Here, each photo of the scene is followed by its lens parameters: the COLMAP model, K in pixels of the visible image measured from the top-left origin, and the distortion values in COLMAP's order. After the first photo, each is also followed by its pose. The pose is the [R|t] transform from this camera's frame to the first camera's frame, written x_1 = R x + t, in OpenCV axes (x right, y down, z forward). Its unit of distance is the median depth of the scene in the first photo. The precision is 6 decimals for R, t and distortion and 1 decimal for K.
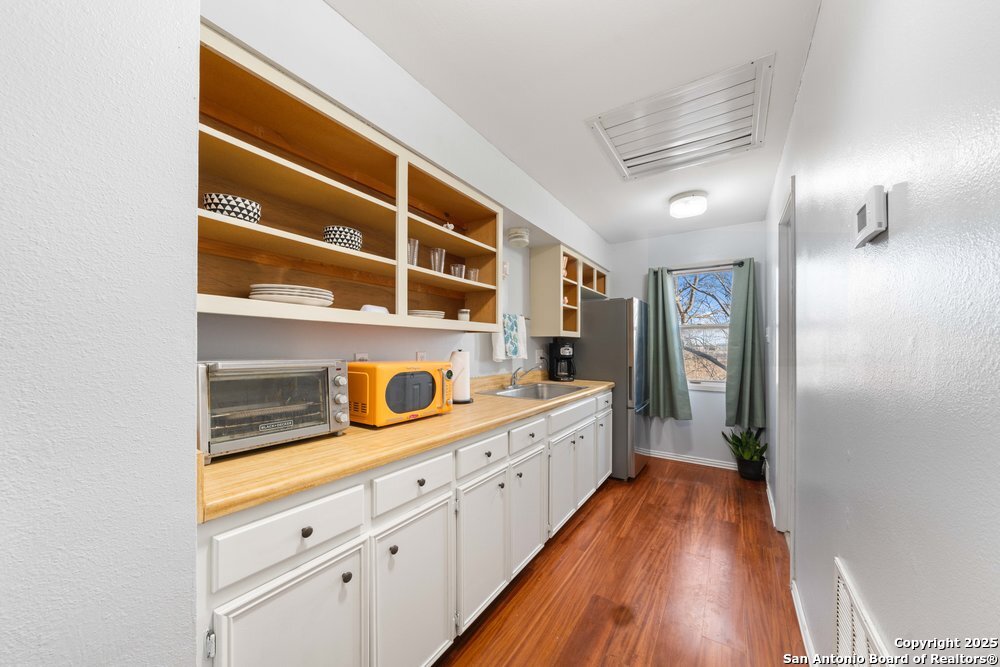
lens RADIAL K [[348.4, 0, 499.5], [0, 348.4, 345.0], [0, 0, 1]] dist [-0.000175, 0.000020]
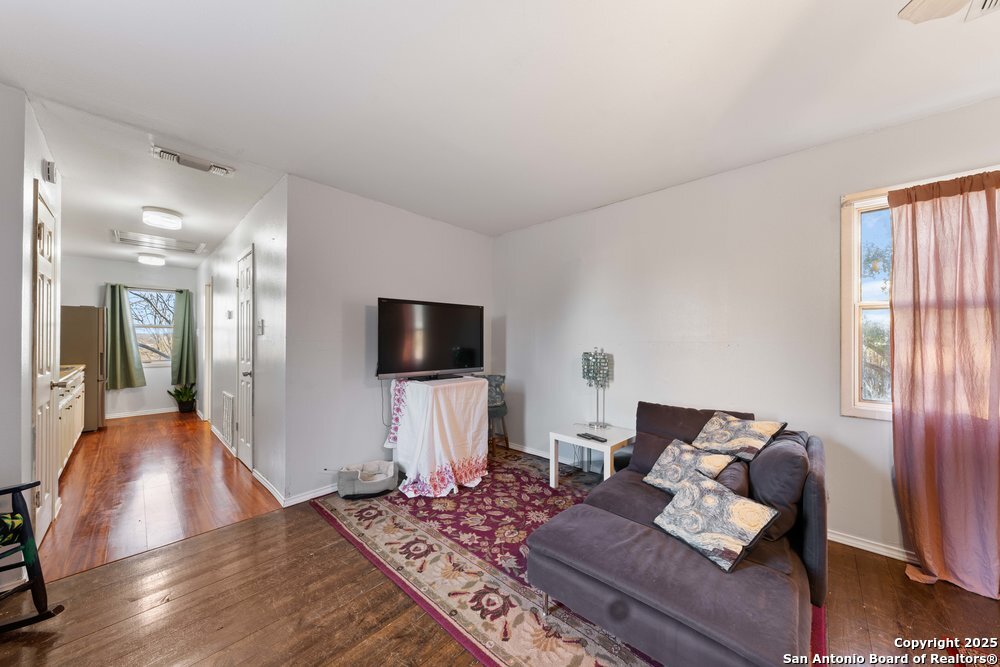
lens RADIAL K [[345.7, 0, 504.8], [0, 345.7, 336.5], [0, 0, 1]] dist [-0.001230, 0.000066]
pose [[0.153450, -0.000065, 0.988156, -0.767915], [-0.005709, 0.999983, 0.000952, -0.018521], [-0.988140, -0.005788, 0.153447, -0.870187]]
